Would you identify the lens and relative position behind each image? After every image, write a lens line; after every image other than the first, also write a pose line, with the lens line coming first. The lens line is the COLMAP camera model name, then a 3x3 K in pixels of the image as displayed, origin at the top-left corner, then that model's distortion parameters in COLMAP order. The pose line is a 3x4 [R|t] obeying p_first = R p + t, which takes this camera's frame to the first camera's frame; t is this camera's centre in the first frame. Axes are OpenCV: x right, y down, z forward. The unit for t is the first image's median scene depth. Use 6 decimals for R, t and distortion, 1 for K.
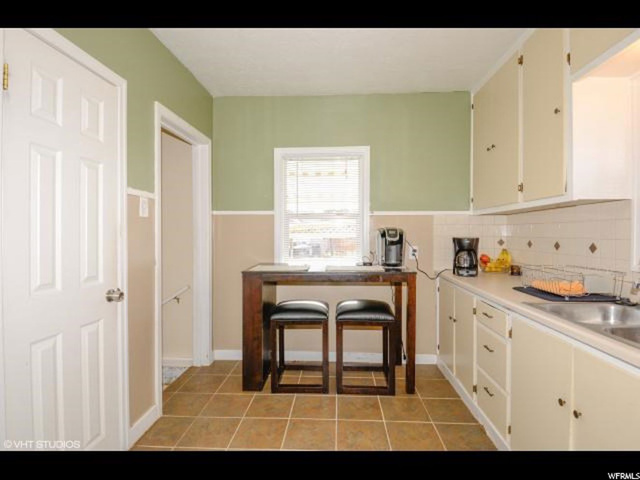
lens RADIAL K [[324.8, 0, 321.6], [0, 324.8, 233.3], [0, 0, 1]] dist [0.038263, -0.023310]
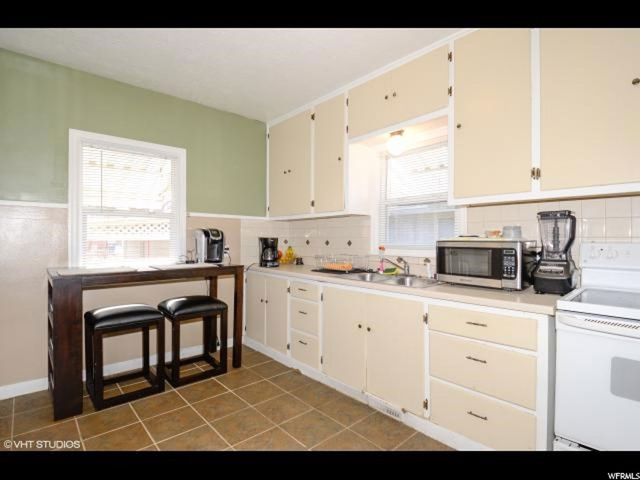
lens RADIAL K [[324.8, 0, 321.6], [0, 324.8, 233.3], [0, 0, 1]] dist [0.038263, -0.023310]
pose [[0.708342, 0.018222, 0.705634, -0.322518], [-0.007125, 0.999800, -0.018666, 0.019262], [-0.705834, 0.008194, 0.708330, -0.053464]]
